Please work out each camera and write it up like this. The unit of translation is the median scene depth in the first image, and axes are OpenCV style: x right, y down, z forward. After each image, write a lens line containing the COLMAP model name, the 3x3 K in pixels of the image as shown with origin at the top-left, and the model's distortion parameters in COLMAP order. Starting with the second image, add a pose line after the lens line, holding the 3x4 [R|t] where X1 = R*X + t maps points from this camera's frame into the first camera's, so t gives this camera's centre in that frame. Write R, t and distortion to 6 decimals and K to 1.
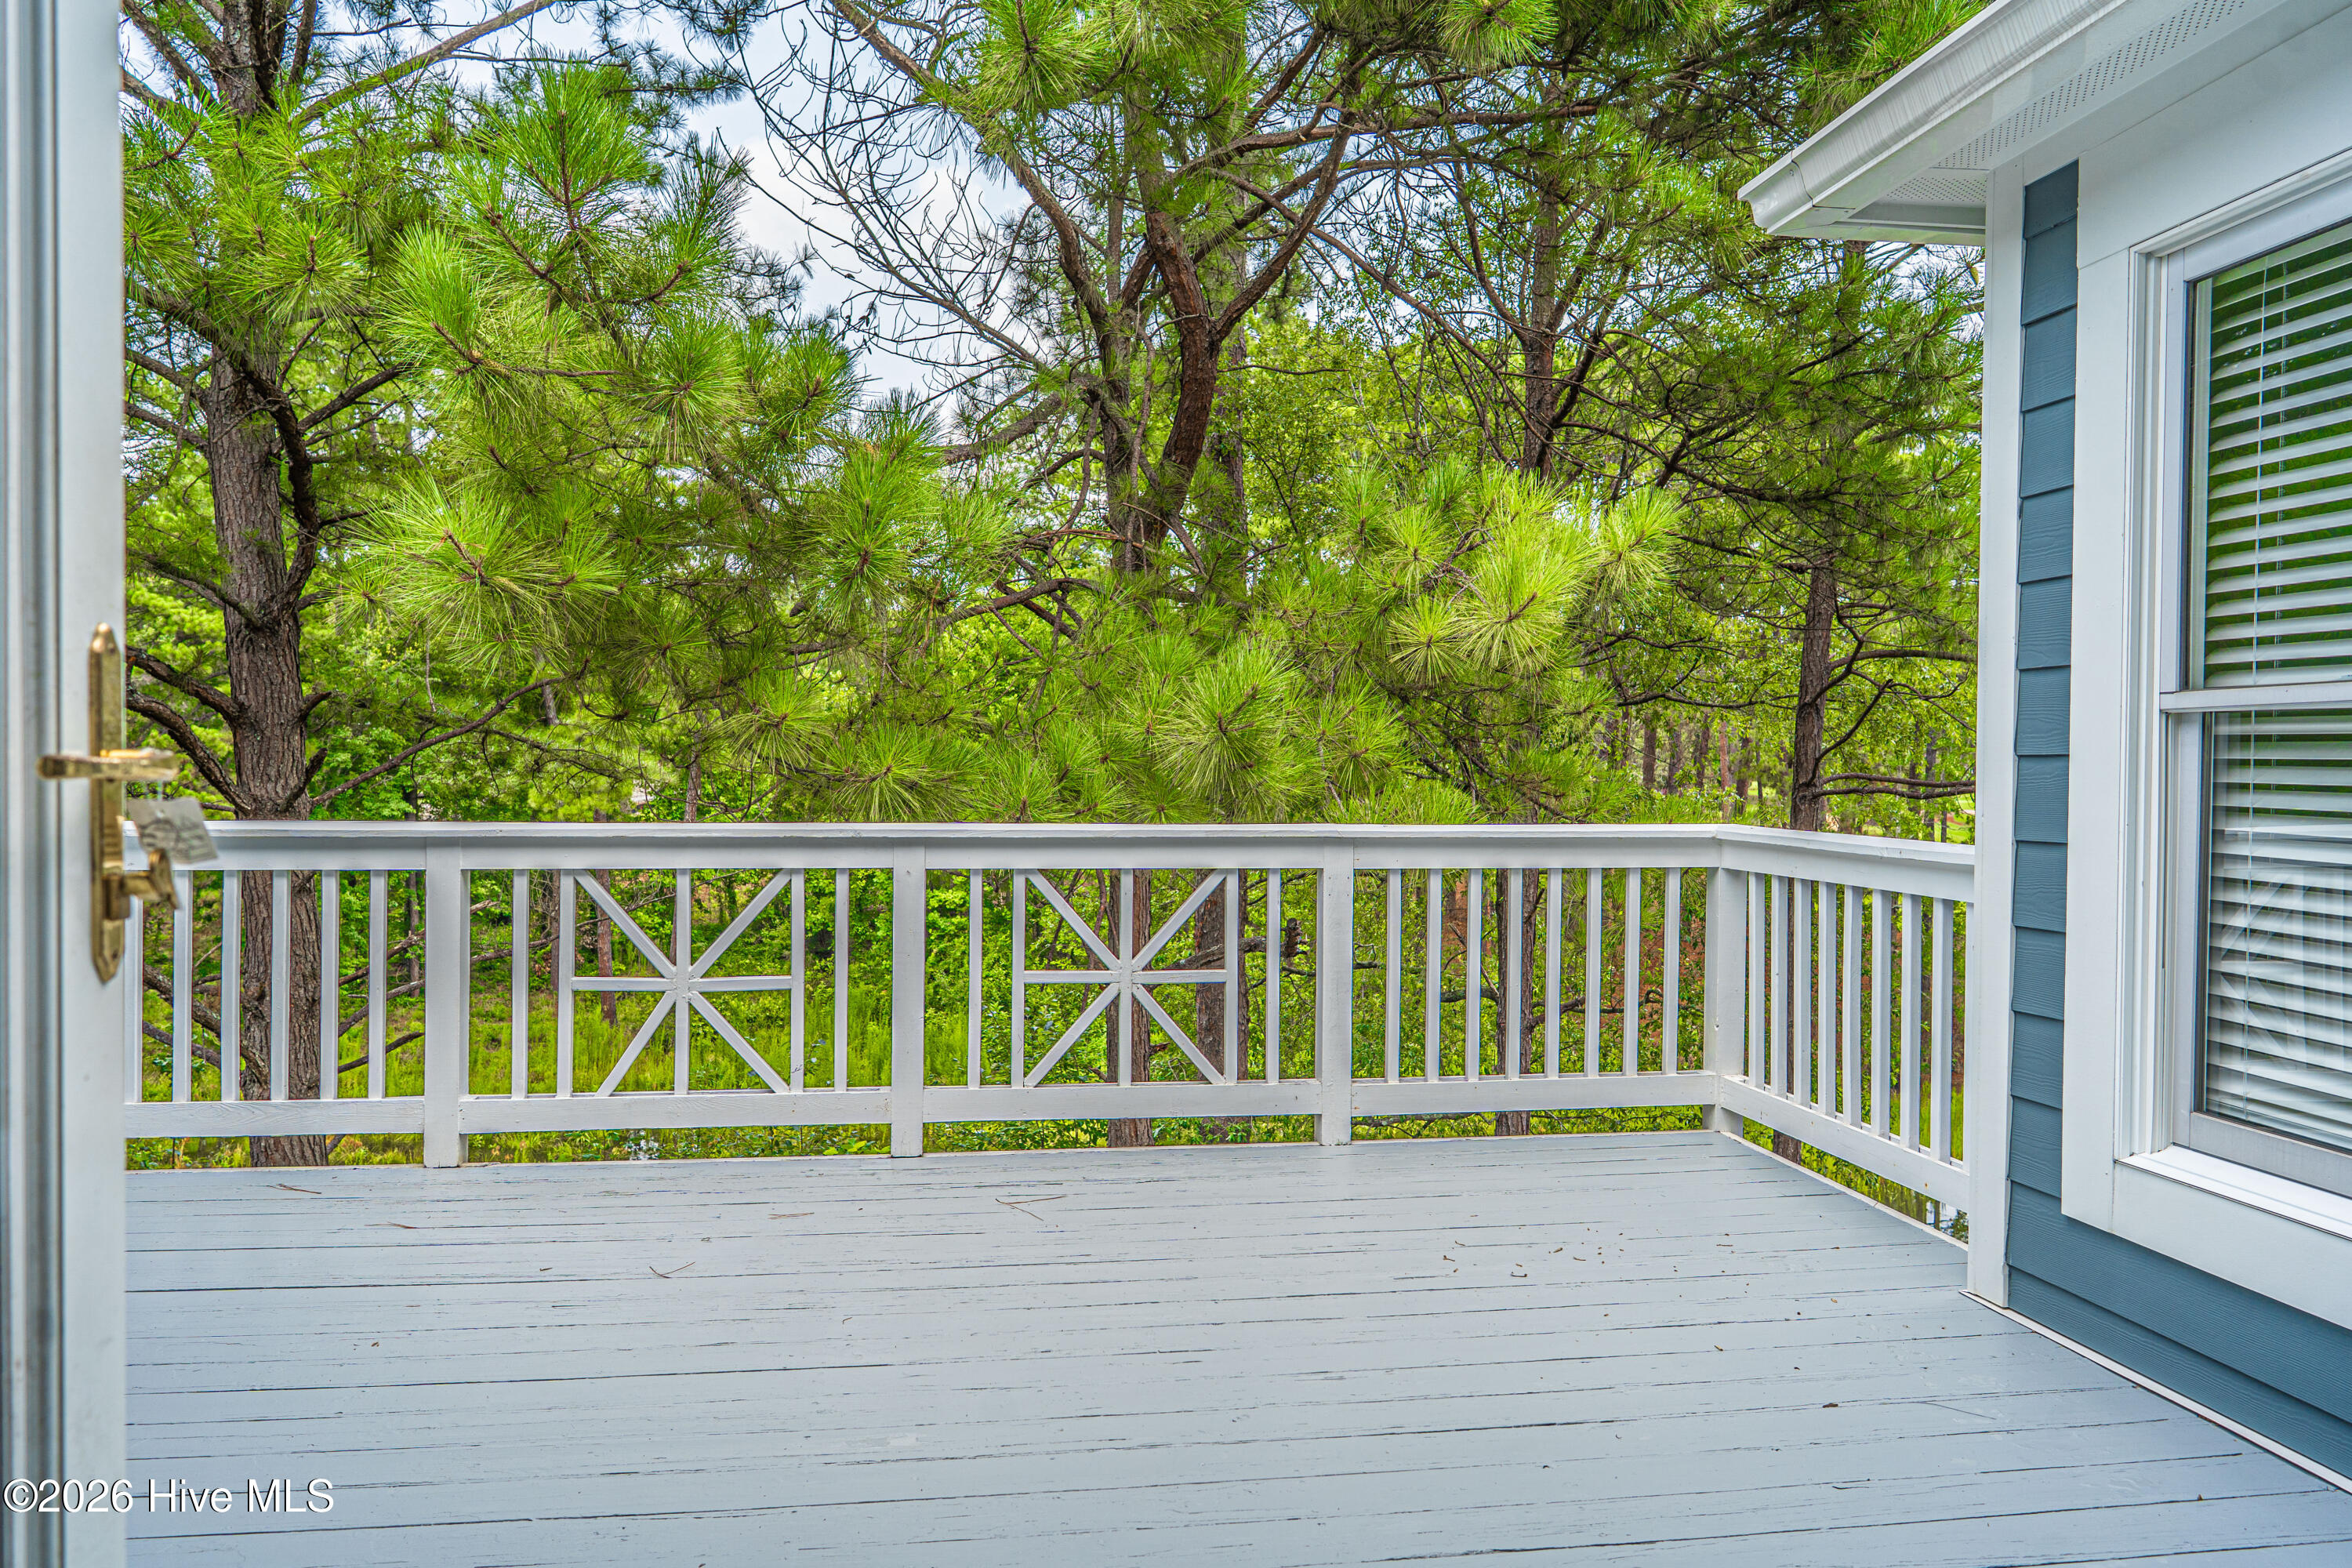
lens RADIAL K [[1590.0, 0, 1227.5], [0, 1590.0, 794.5], [0, 0, 1]] dist [-0.005588, 0.005199]
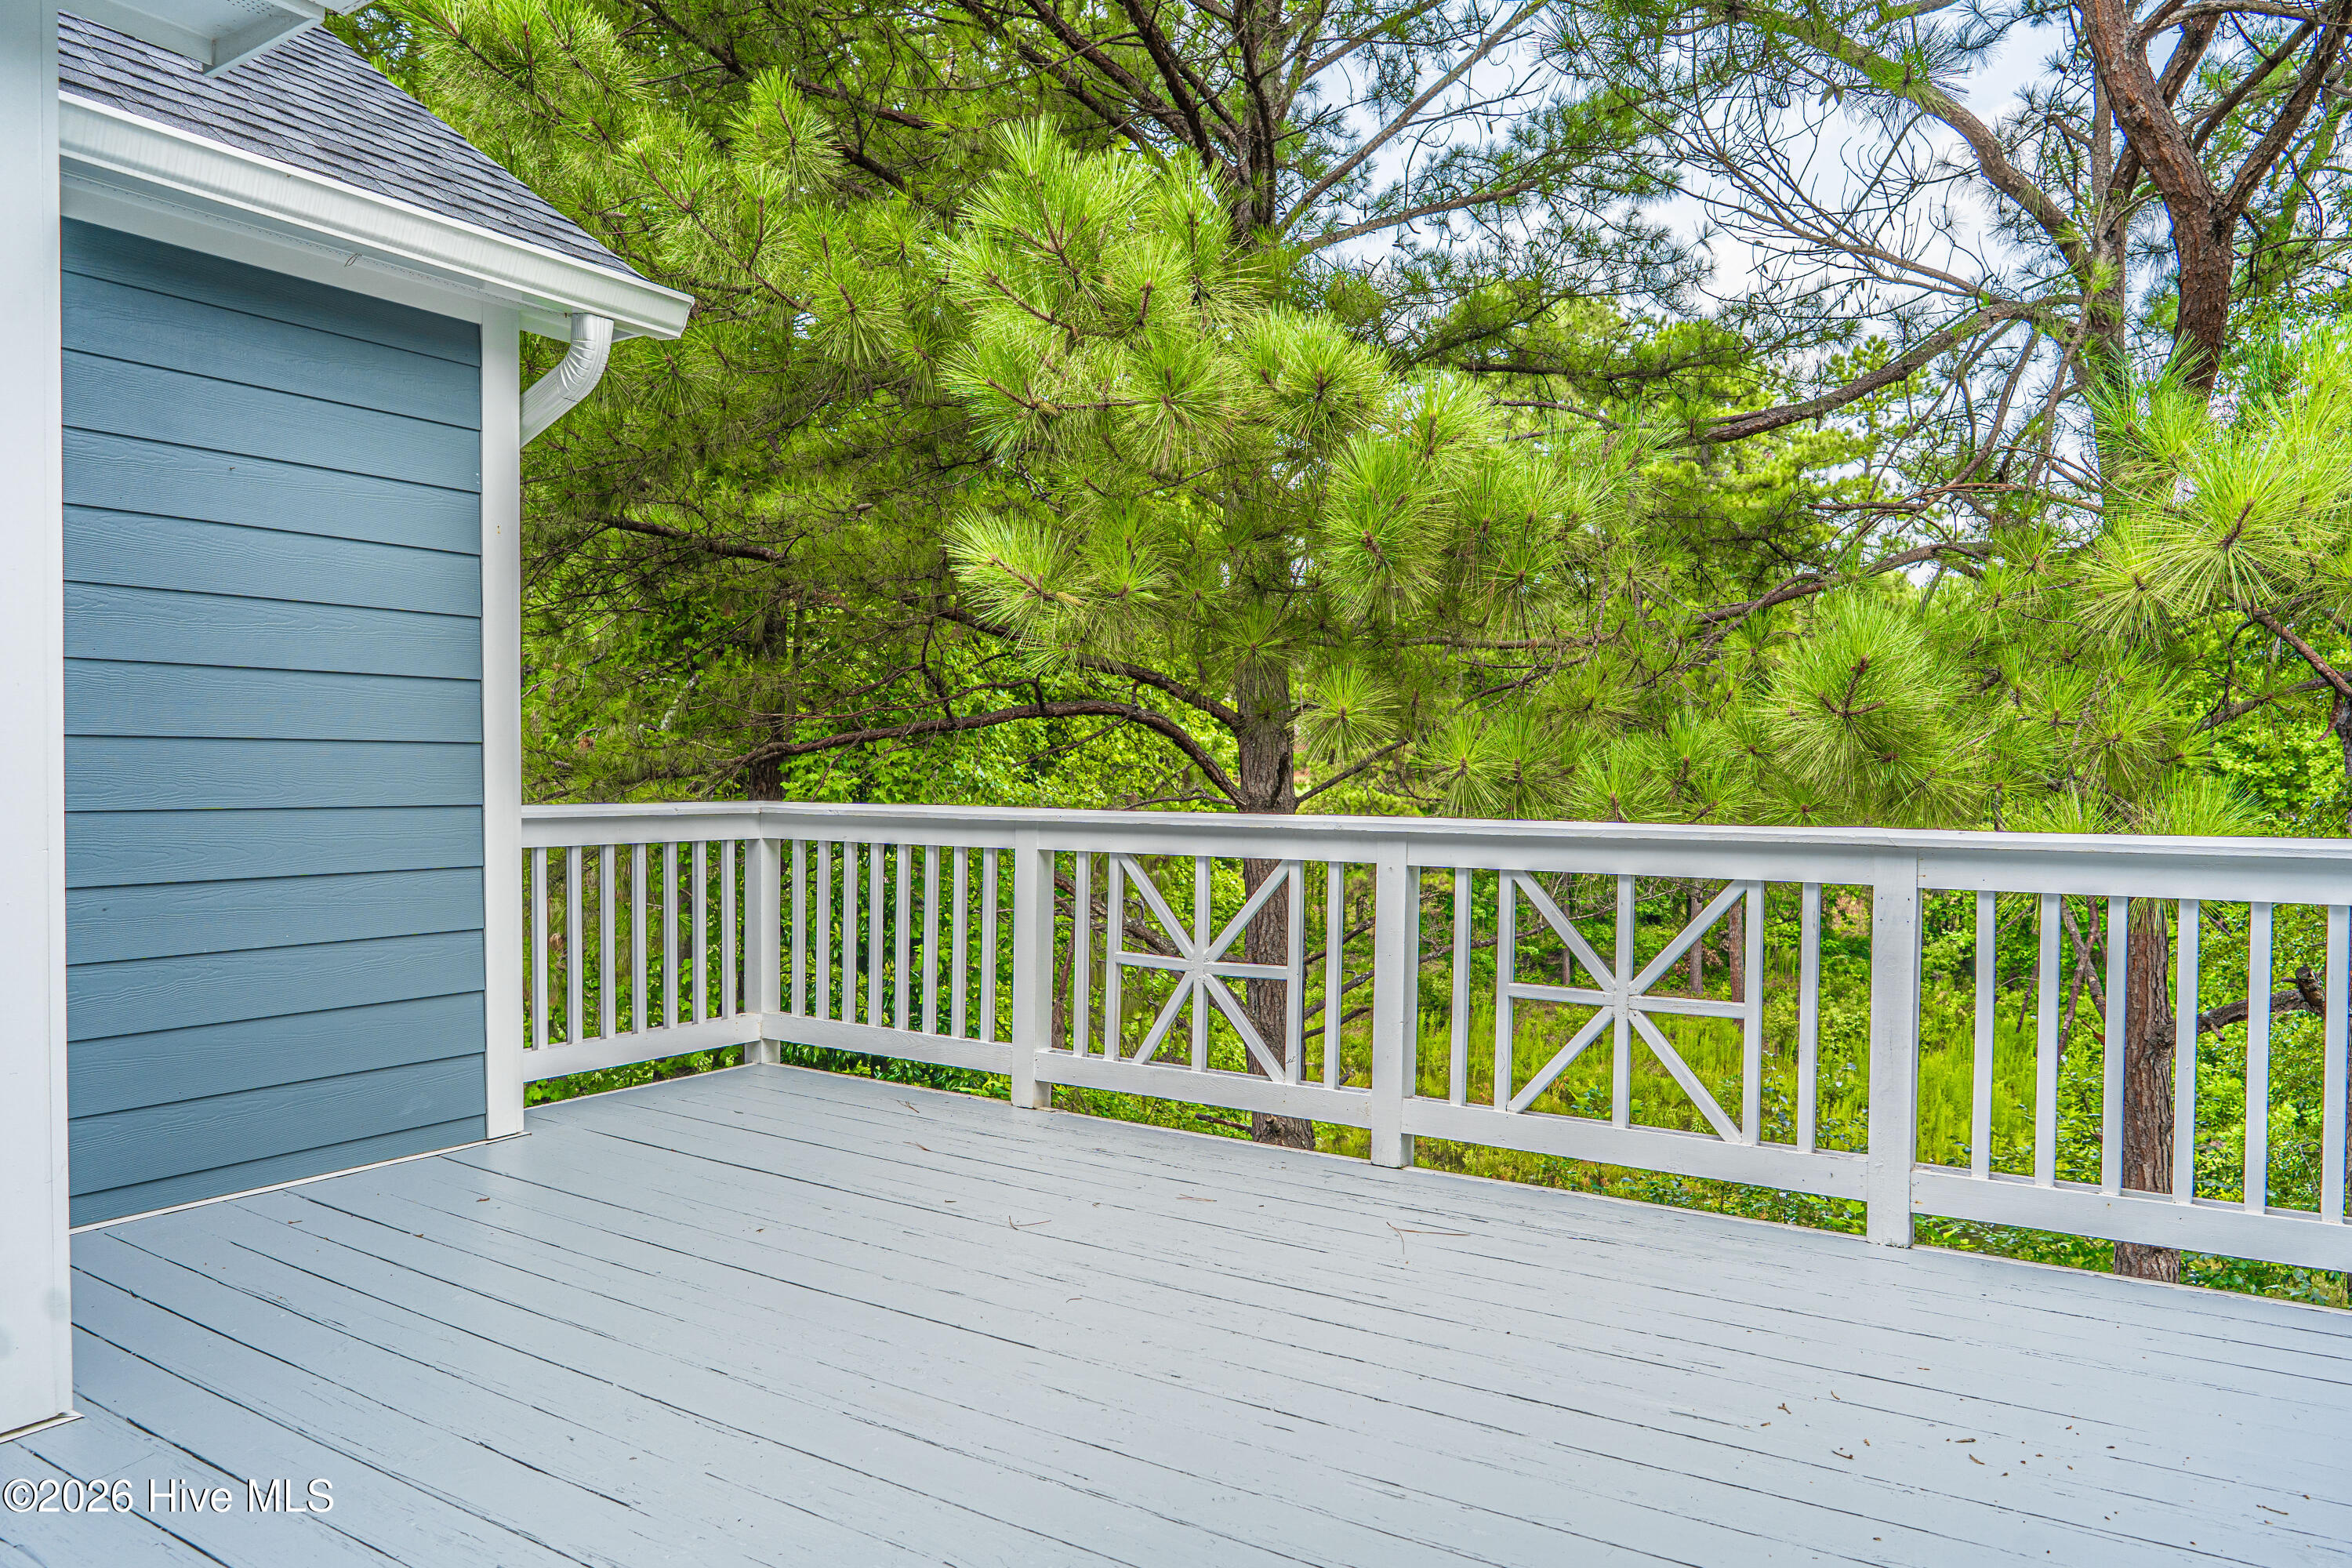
lens RADIAL K [[1590.0, 0, 1184.0], [0, 1590.0, 791.2], [0, 0, 1]] dist [-0.005588, 0.005199]
pose [[0.742225, 0.005916, -0.670125, 0.351312], [-0.011278, 0.999930, -0.003663, 0.007898], [0.670056, 0.010276, 0.742240, 0.213031]]
